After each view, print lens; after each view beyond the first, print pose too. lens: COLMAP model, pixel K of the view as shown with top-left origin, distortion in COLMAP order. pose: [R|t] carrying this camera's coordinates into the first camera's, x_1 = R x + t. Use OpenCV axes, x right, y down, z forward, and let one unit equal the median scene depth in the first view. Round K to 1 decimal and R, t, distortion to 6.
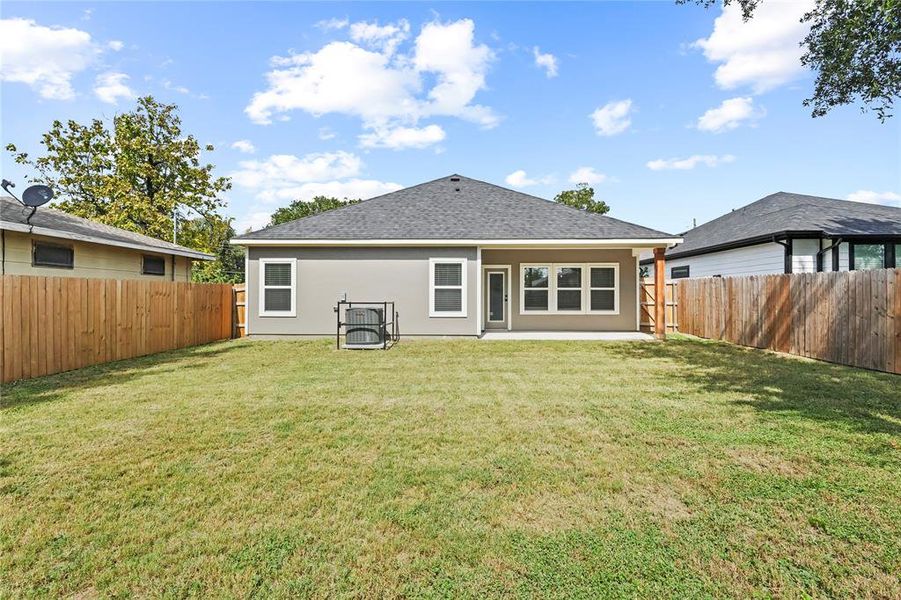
lens RADIAL K [[417.8, 0, 444.5], [0, 417.8, 297.7], [0, 0, 1]] dist [-0.004570, 0.001564]
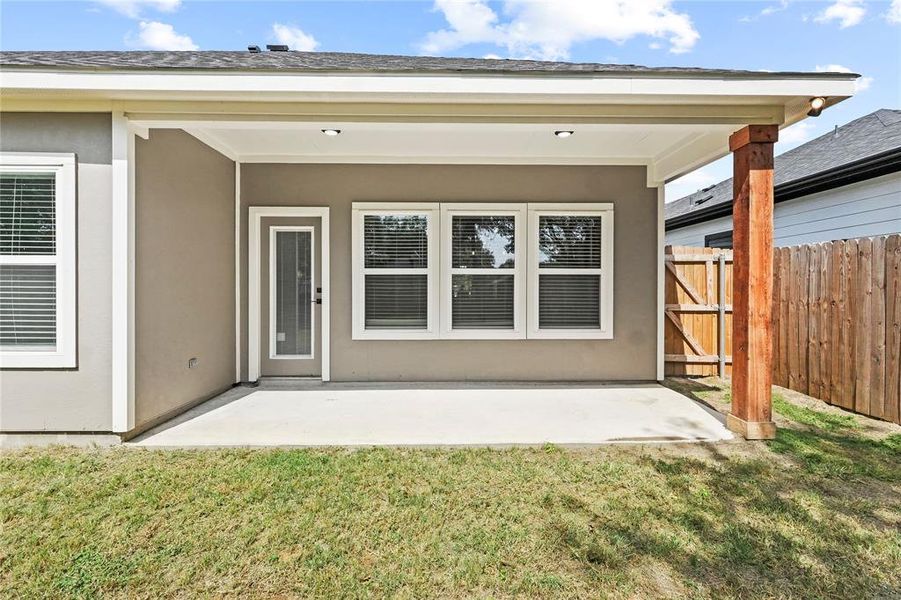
lens RADIAL K [[417.8, 0, 454.7], [0, 417.8, 297.8], [0, 0, 1]] dist [-0.004570, 0.001564]
pose [[0.999238, -0.000644, 0.039034, 0.257962], [-0.000181, 0.999776, 0.021142, -0.005363], [-0.039039, -0.021133, 0.999014, 0.621660]]
